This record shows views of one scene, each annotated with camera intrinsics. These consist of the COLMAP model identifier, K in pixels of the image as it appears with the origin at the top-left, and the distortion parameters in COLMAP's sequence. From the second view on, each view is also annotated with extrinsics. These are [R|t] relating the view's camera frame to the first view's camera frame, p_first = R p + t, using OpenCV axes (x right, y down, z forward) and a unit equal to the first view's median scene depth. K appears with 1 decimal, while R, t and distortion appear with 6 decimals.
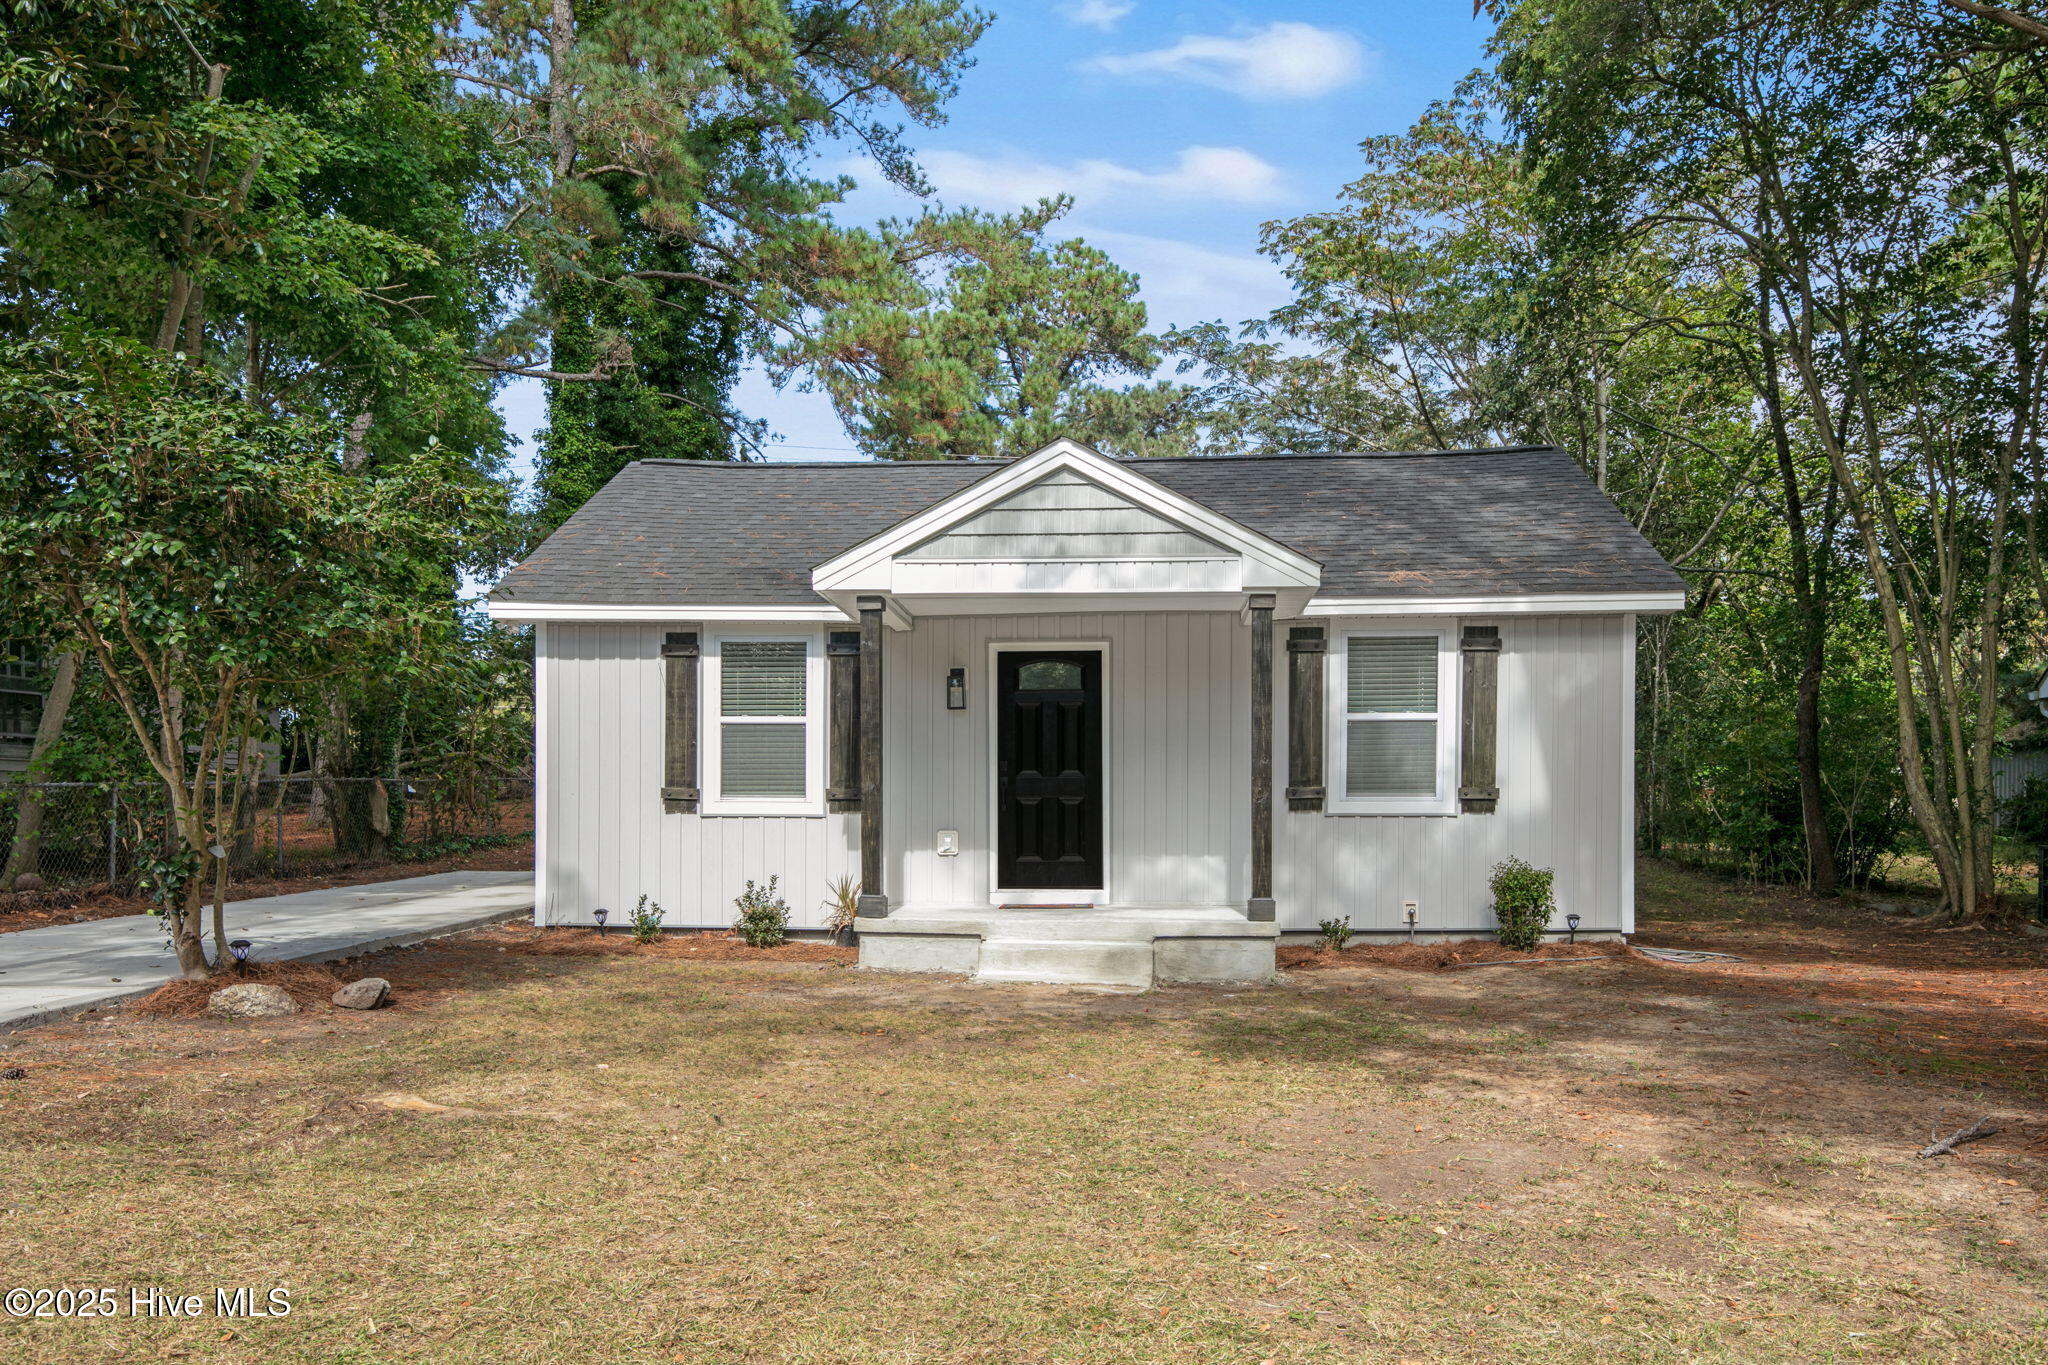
lens RADIAL K [[1533.3, 0, 1028.8], [0, 1533.3, 812.1], [0, 0, 1]] dist [0.013808, 0.000486]
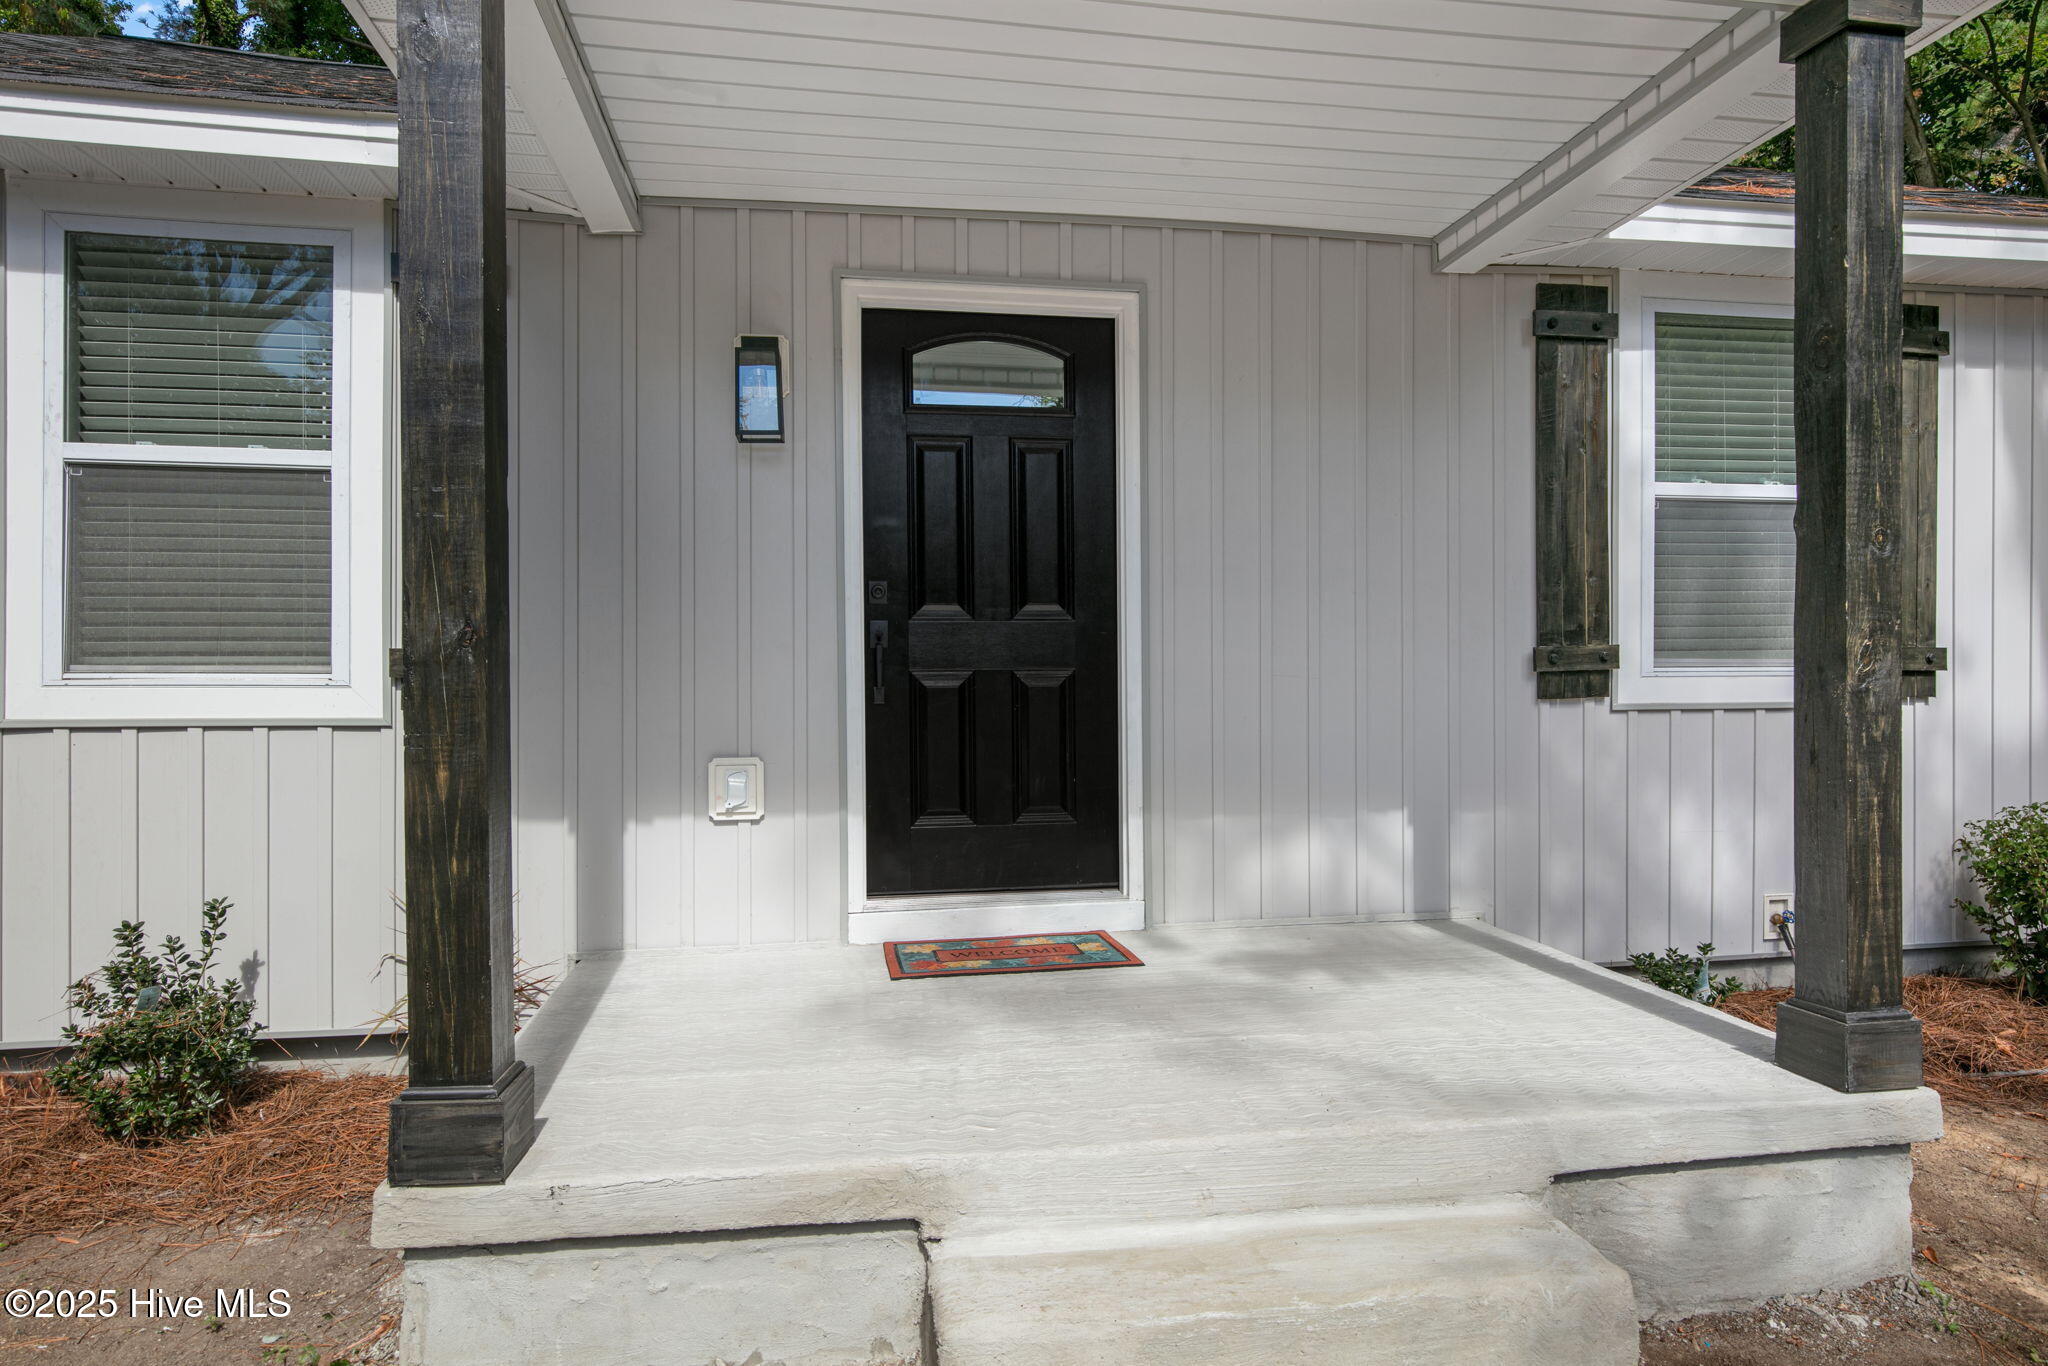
lens RADIAL K [[1237.0, 0, 1041.4], [0, 1237.0, 686.0], [0, 0, 1]] dist [-0.000985, 0.000790]
pose [[0.971565, -0.005494, 0.236708, -0.052679], [0.007269, 0.999952, -0.006627, -0.003356], [-0.236660, 0.008160, 0.971558, 0.689588]]
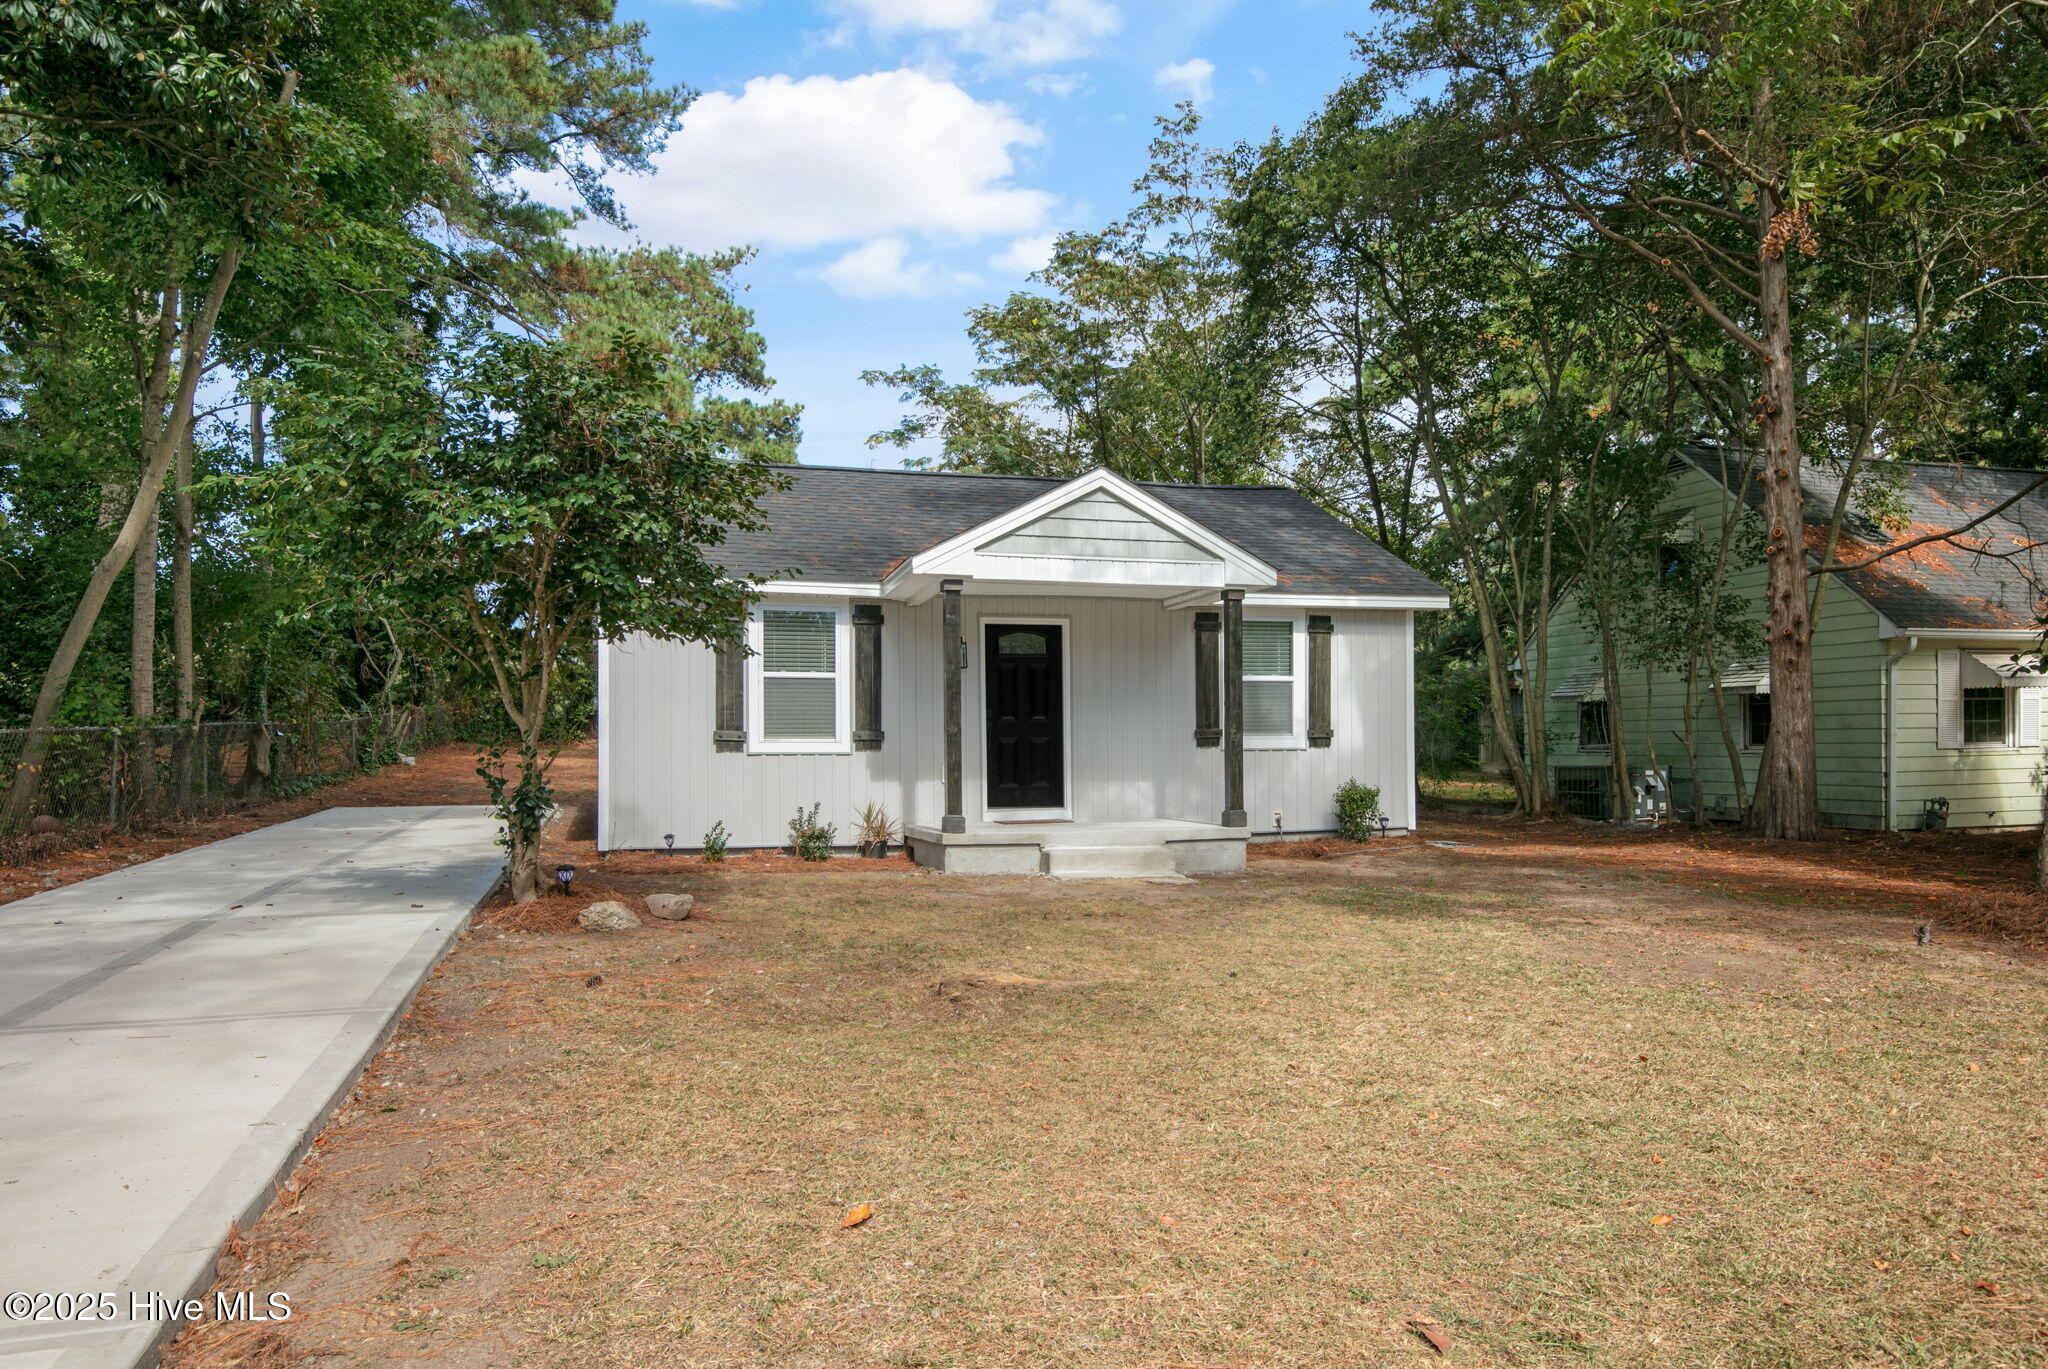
lens RADIAL K [[1241.9, 0, 1027.1], [0, 1241.9, 730.0], [0, 0, 1]] dist [-0.007611, -0.000687]
pose [[0.943949, -0.002531, 0.330082, -0.335856], [0.007526, 0.999876, -0.013854, -0.001492], [-0.330006, 0.015562, 0.943850, 0.009511]]
